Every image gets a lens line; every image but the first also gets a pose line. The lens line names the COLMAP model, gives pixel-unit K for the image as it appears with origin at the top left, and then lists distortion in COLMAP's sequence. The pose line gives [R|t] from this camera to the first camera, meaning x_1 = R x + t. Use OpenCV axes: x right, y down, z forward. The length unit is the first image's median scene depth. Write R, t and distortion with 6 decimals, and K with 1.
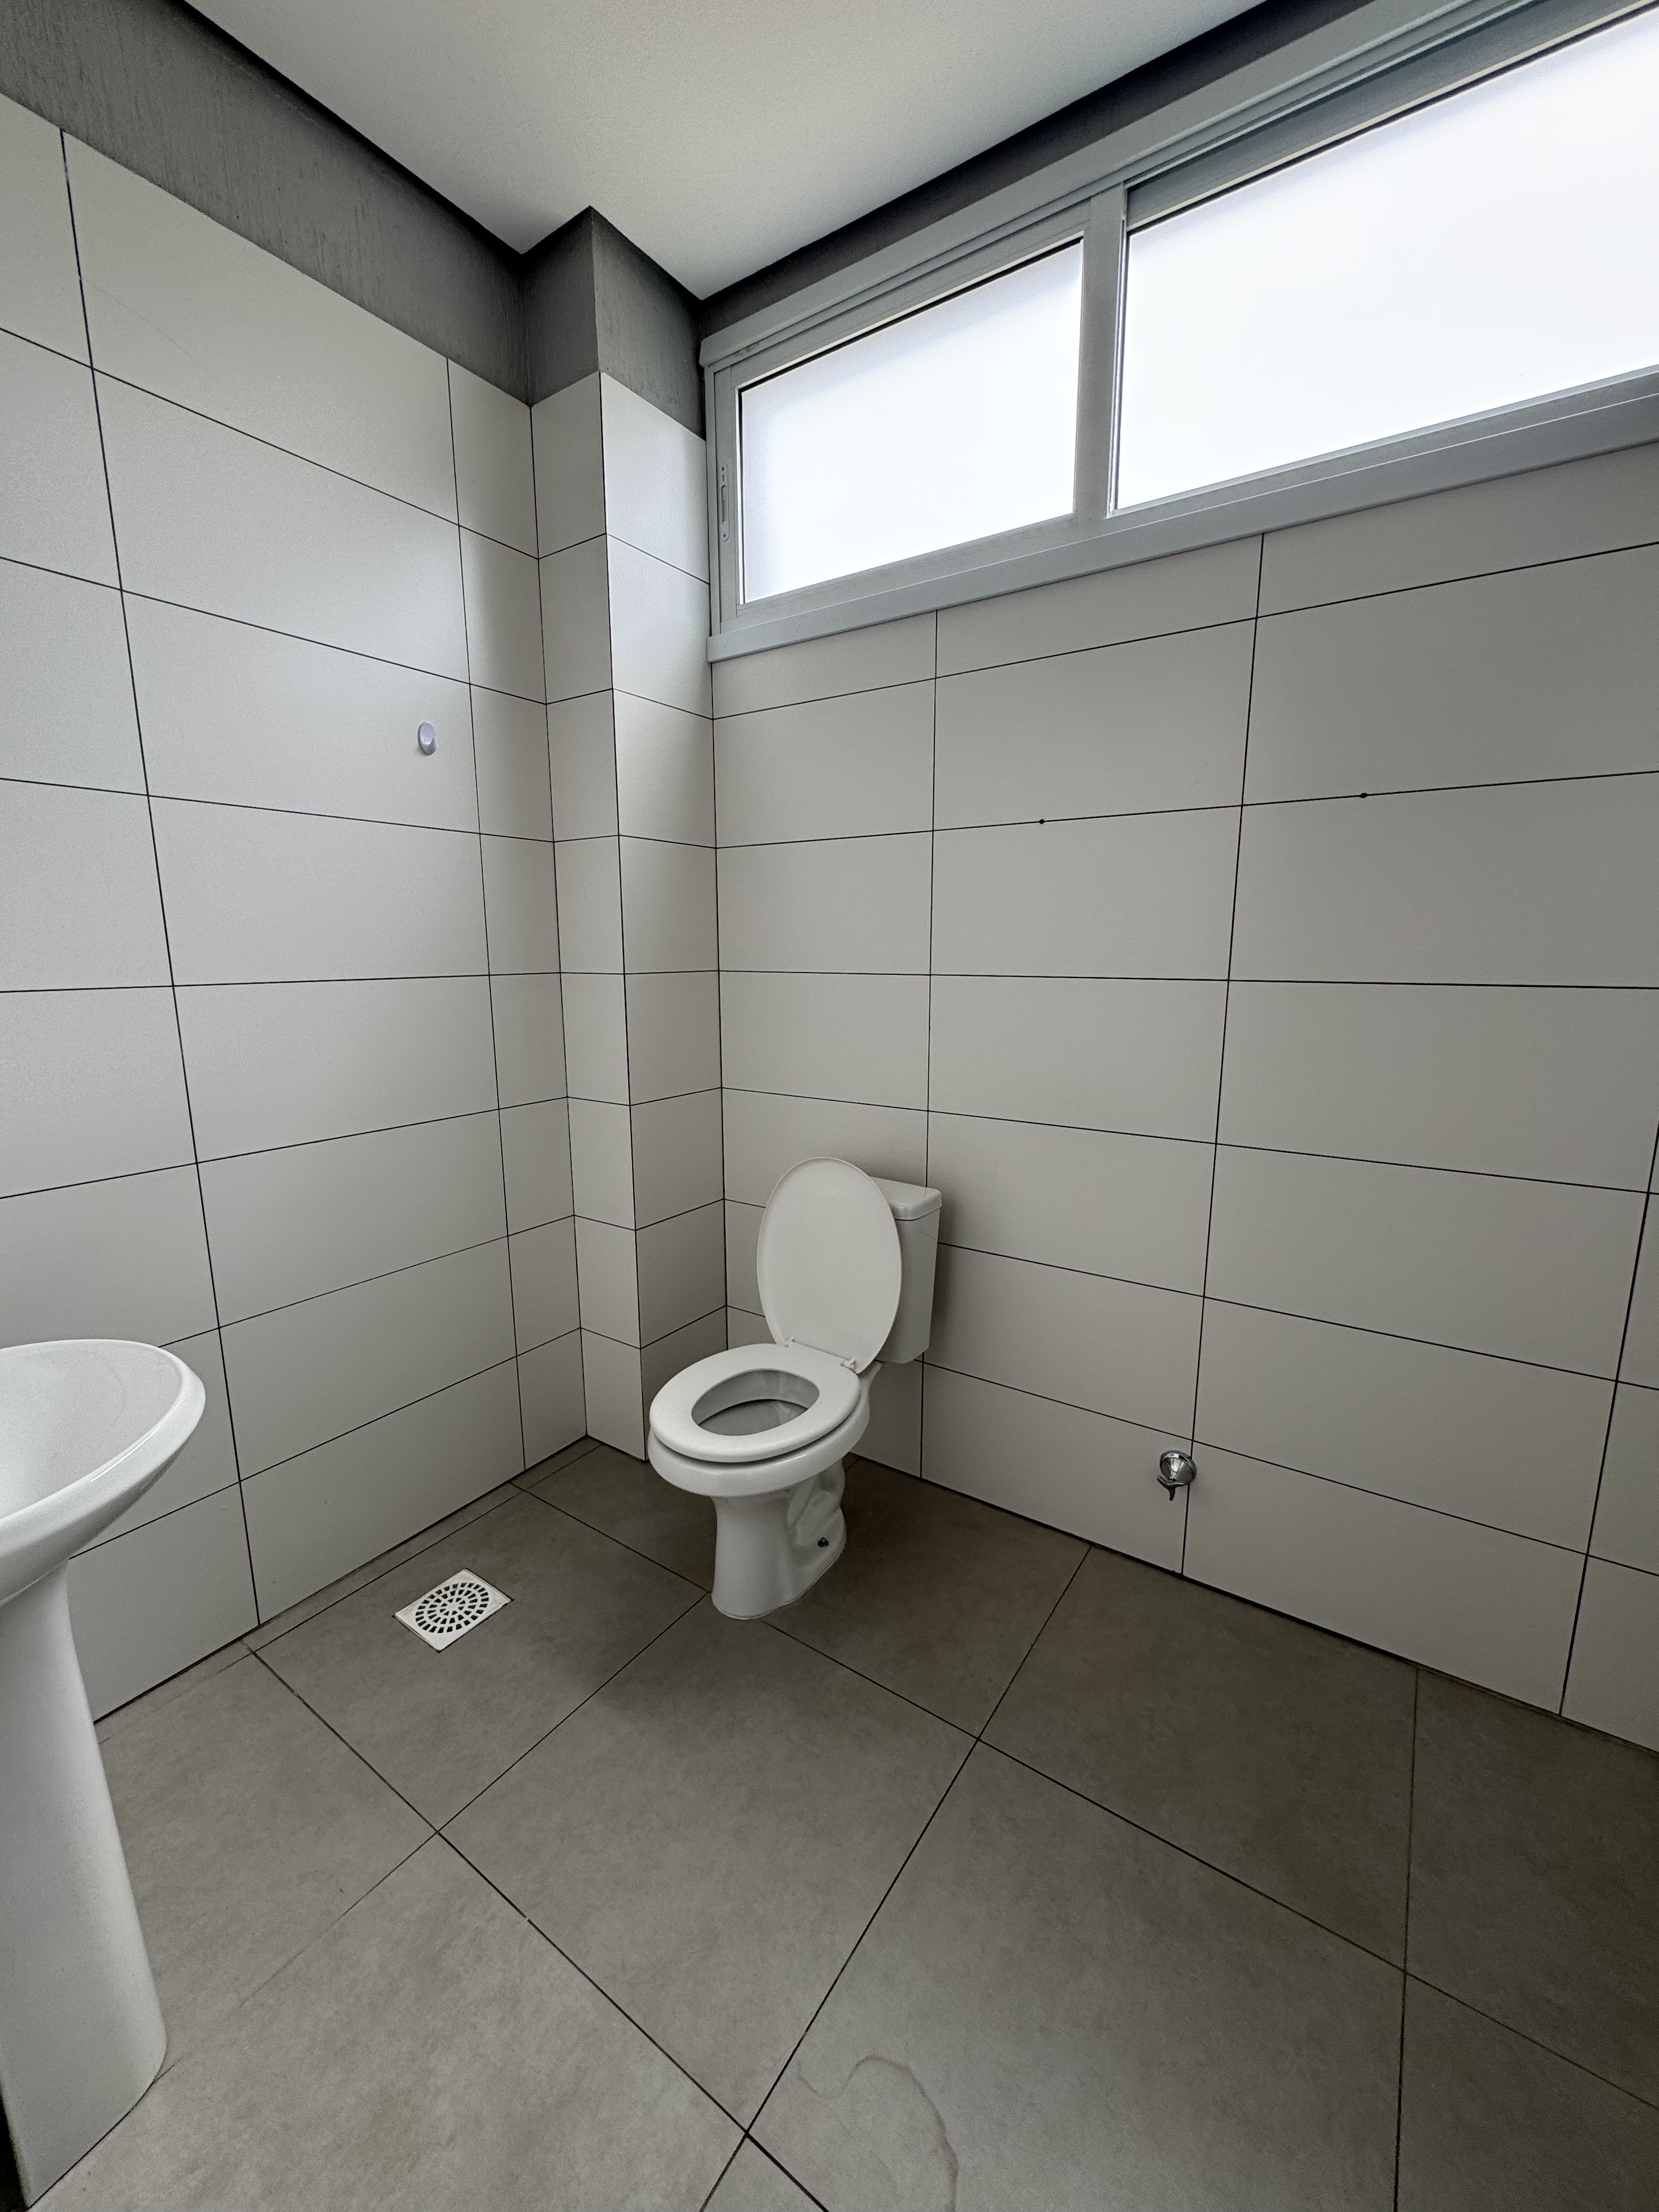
lens RADIAL K [[884.9, 0, 829.5], [0, 884.9, 1106.0], [0, 0, 1]] dist [-0.002845, 0.000702]
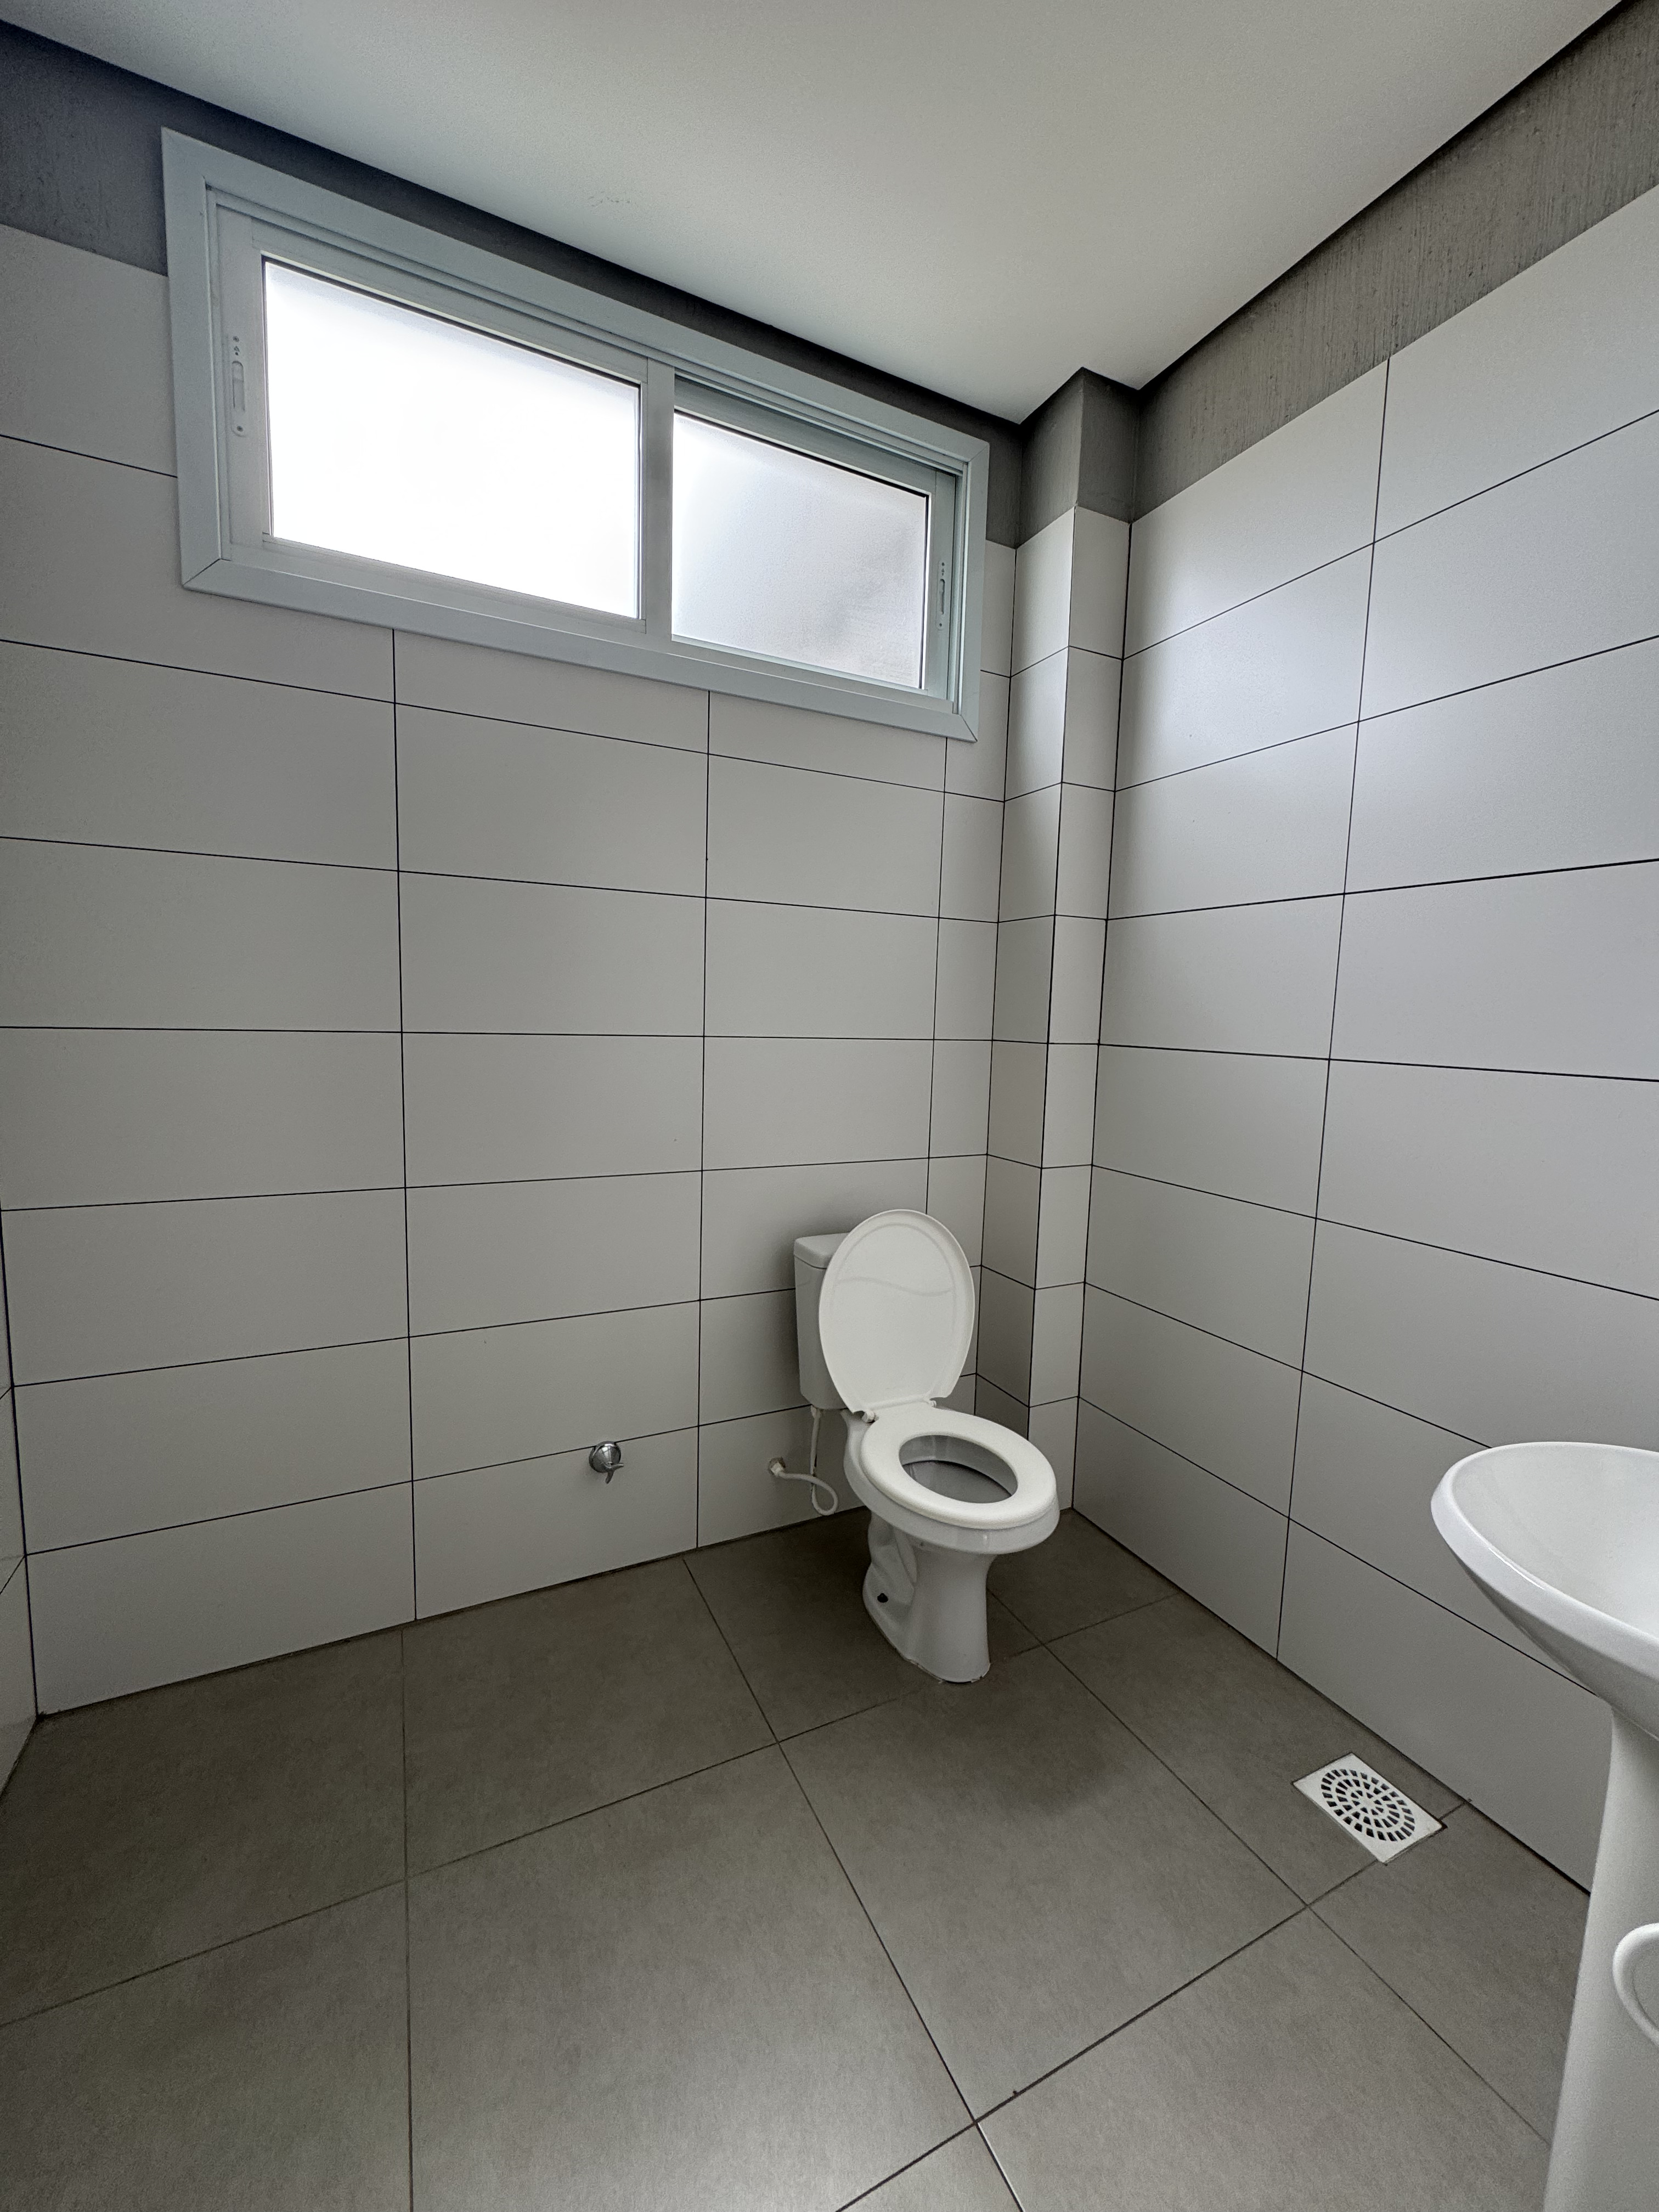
lens RADIAL K [[884.9, 0, 829.5], [0, 884.9, 1106.0], [0, 0, 1]] dist [-0.002845, 0.000702]
pose [[0.501973, -0.059508, 0.862834, -0.618668], [0.128836, 0.991644, -0.006562, -0.046058], [-0.855233, 0.114458, 0.505445, 0.345085]]
